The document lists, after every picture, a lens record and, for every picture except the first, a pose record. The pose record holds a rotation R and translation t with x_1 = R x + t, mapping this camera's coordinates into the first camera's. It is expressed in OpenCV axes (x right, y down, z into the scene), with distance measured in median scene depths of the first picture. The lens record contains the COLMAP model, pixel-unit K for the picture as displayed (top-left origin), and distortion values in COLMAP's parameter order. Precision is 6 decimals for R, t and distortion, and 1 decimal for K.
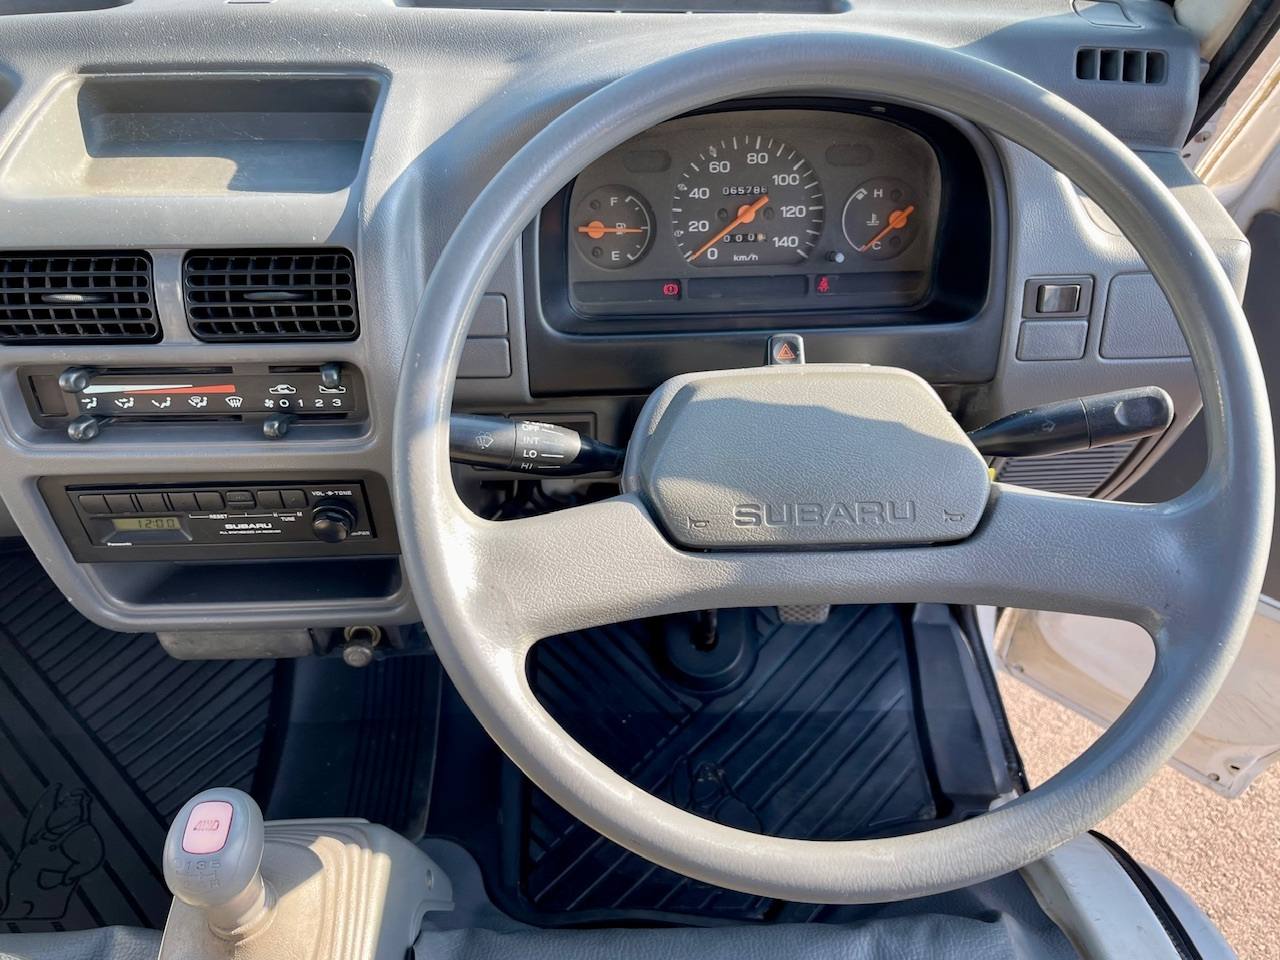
lens RADIAL K [[1031.5, 0, 627.9], [0, 1031.5, 486.9], [0, 0, 1]] dist [0.065917, -0.094161]
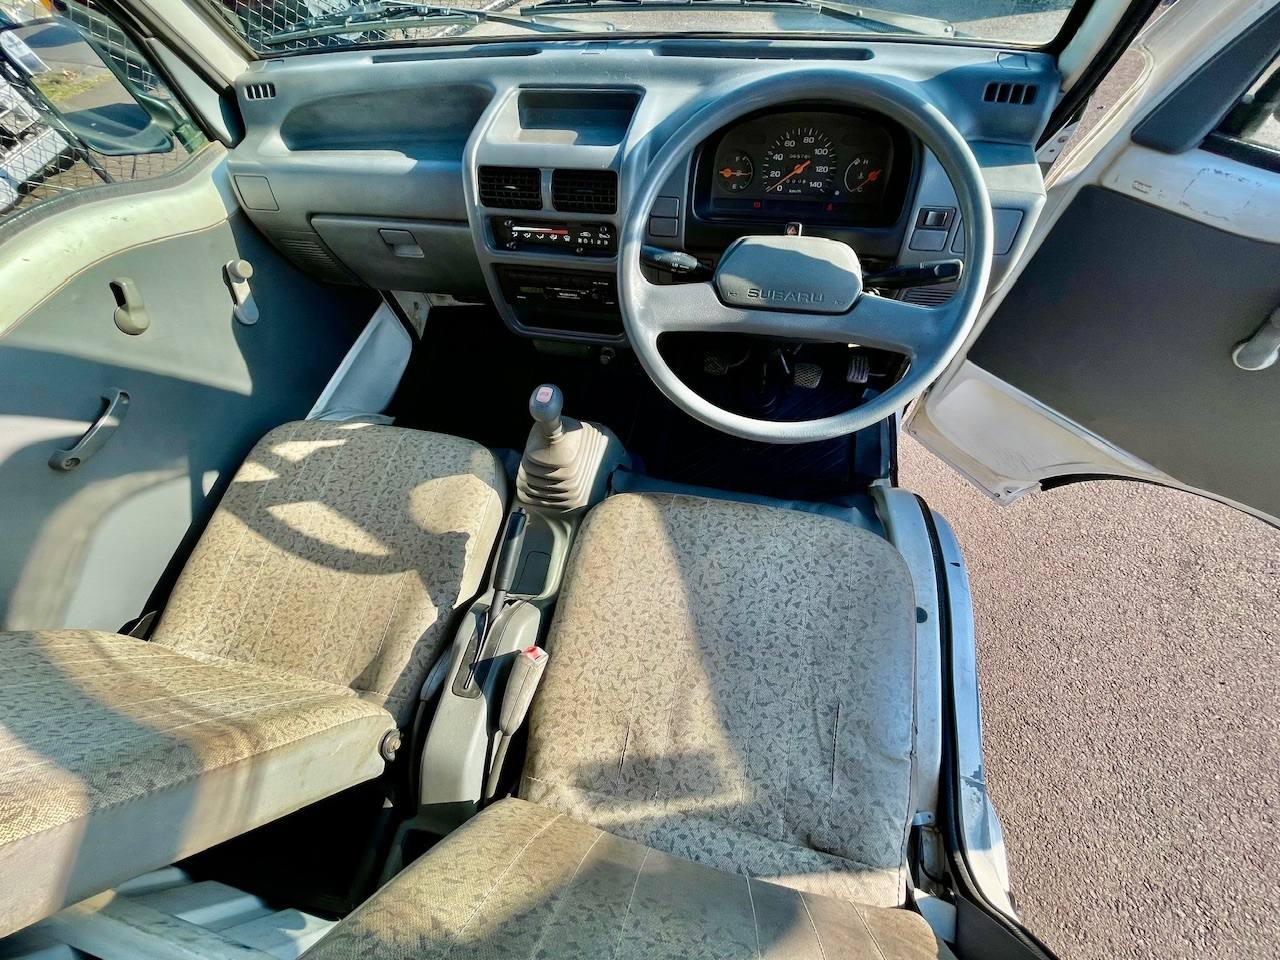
lens RADIAL K [[516.9, 0, 631.9], [0, 516.9, 476.7], [0, 0, 1]] dist [0.001687, 0.000638]
pose [[0.962032, 0.176521, -0.208171, 0.118362], [-0.120655, 0.959182, 0.255757, 0.116413], [0.244820, -0.220929, 0.944062, -0.237325]]
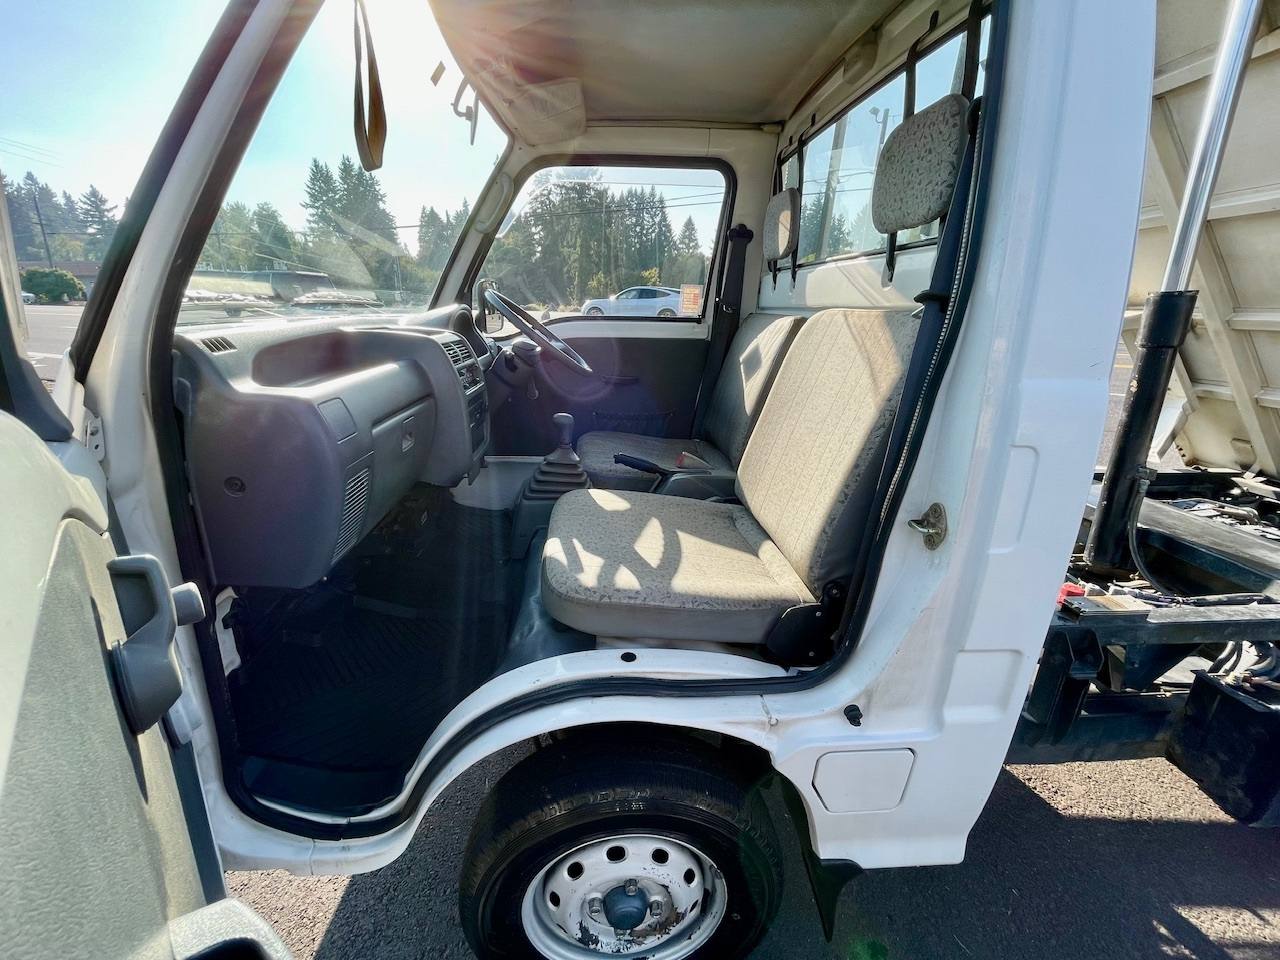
lens RADIAL K [[516.9, 0, 631.9], [0, 516.9, 476.7], [0, 0, 1]] dist [0.001687, 0.000638]
pose [[-0.046045, -0.308622, 0.950070, -2.171144], [0.701426, 0.667187, 0.250725, 0.108051], [-0.711254, 0.677948, 0.185755, 0.376877]]
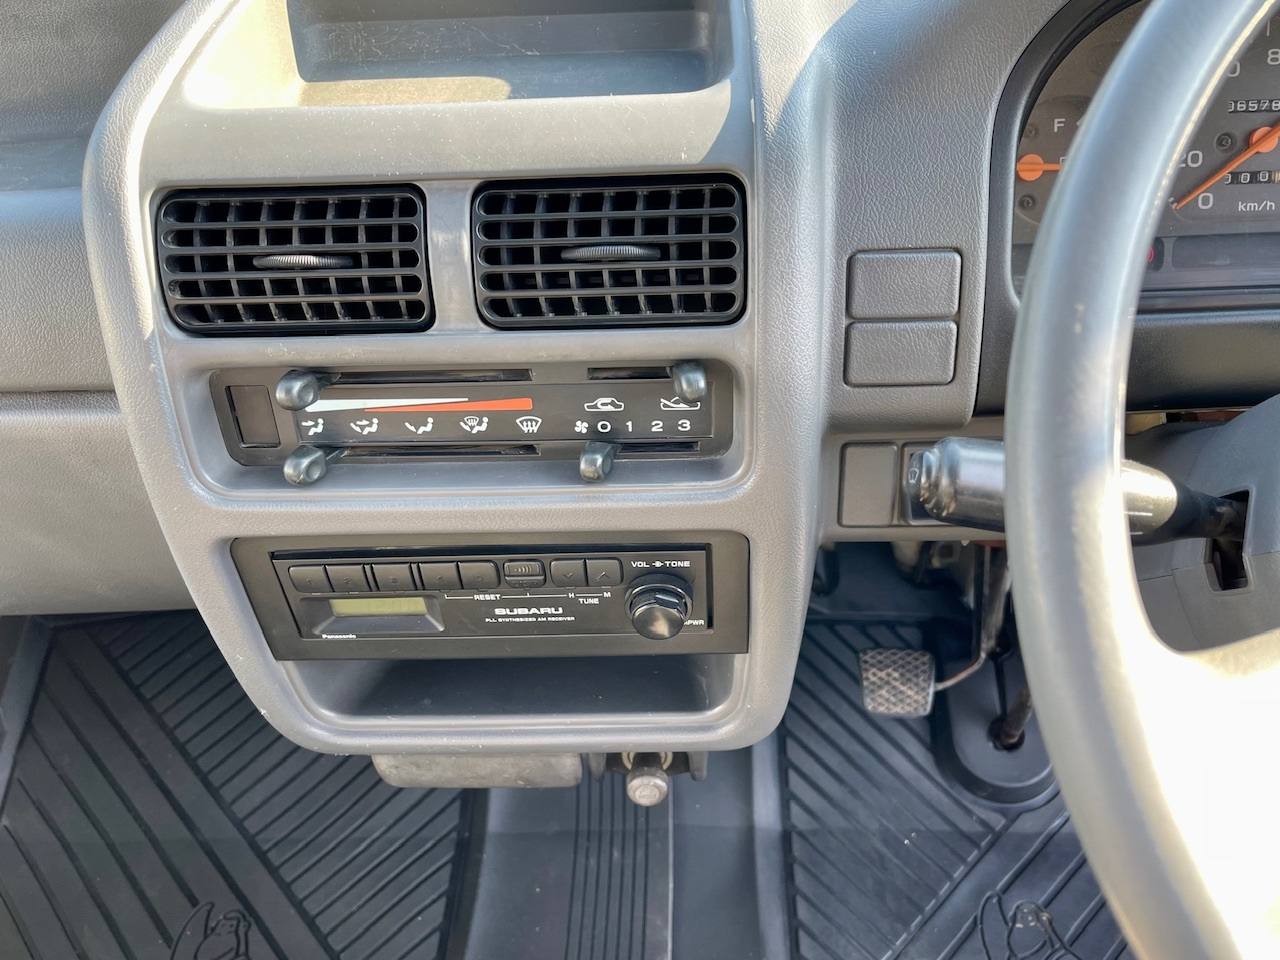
lens RADIAL K [[1011.3, 0, 638.4], [0, 1011.3, 483.6], [0, 0, 1]] dist [0.037861, -0.056208]
pose [[0.997292, 0.001042, -0.073534, -0.235594], [-0.003902, 0.999241, -0.038770, -0.018546], [0.073438, 0.038952, 0.996539, 0.338207]]
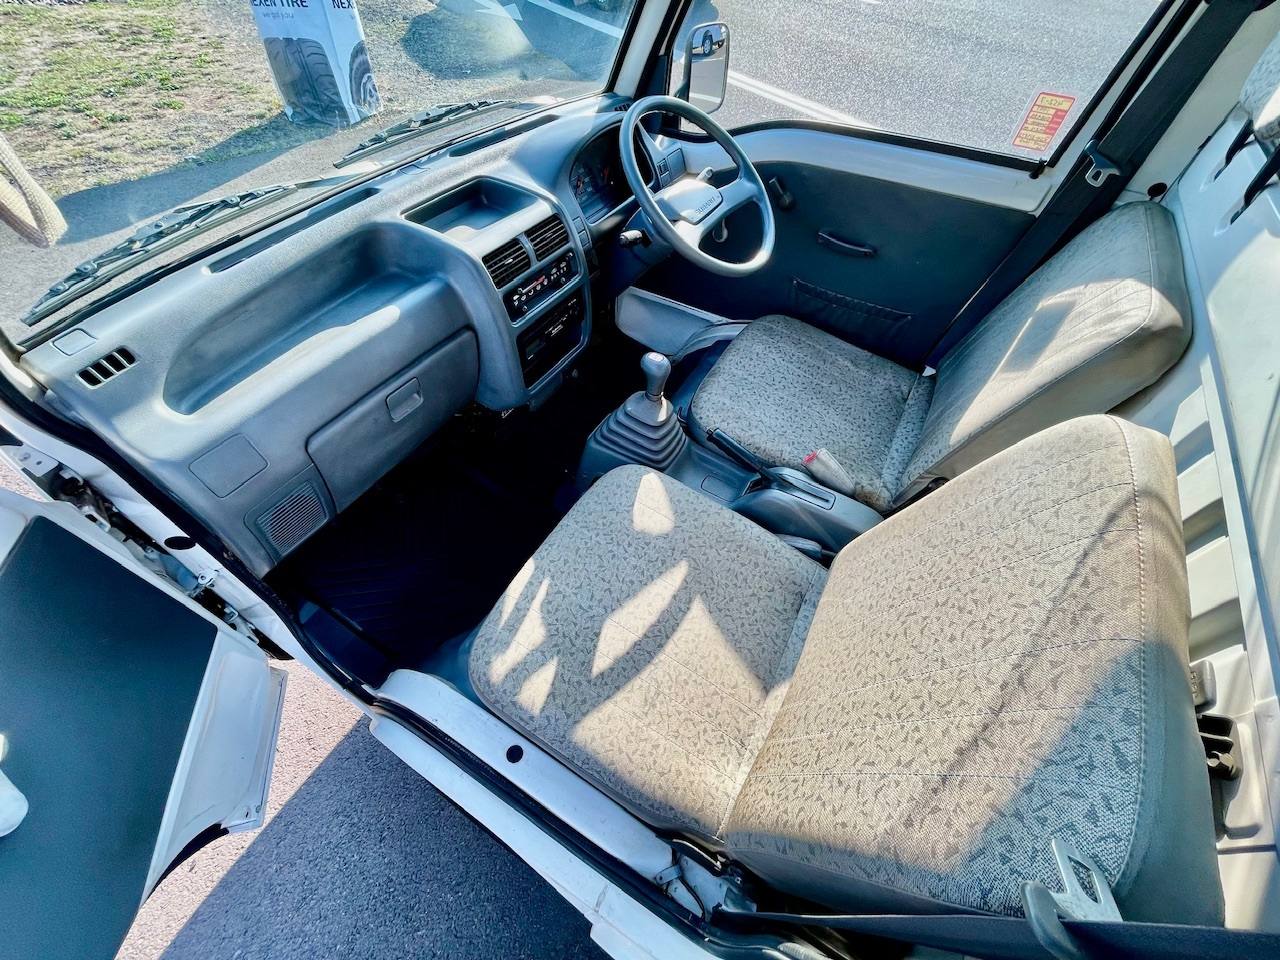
lens RADIAL K [[504.2, 0, 631.6], [0, 504.2, 477.7], [0, 0, 1]] dist [0.002824, 0.000287]
pose [[0.541271, -0.642896, 0.541950, -1.268082], [0.588298, 0.750054, 0.302201, 0.045050], [-0.600775, 0.155256, 0.784197, -0.209970]]
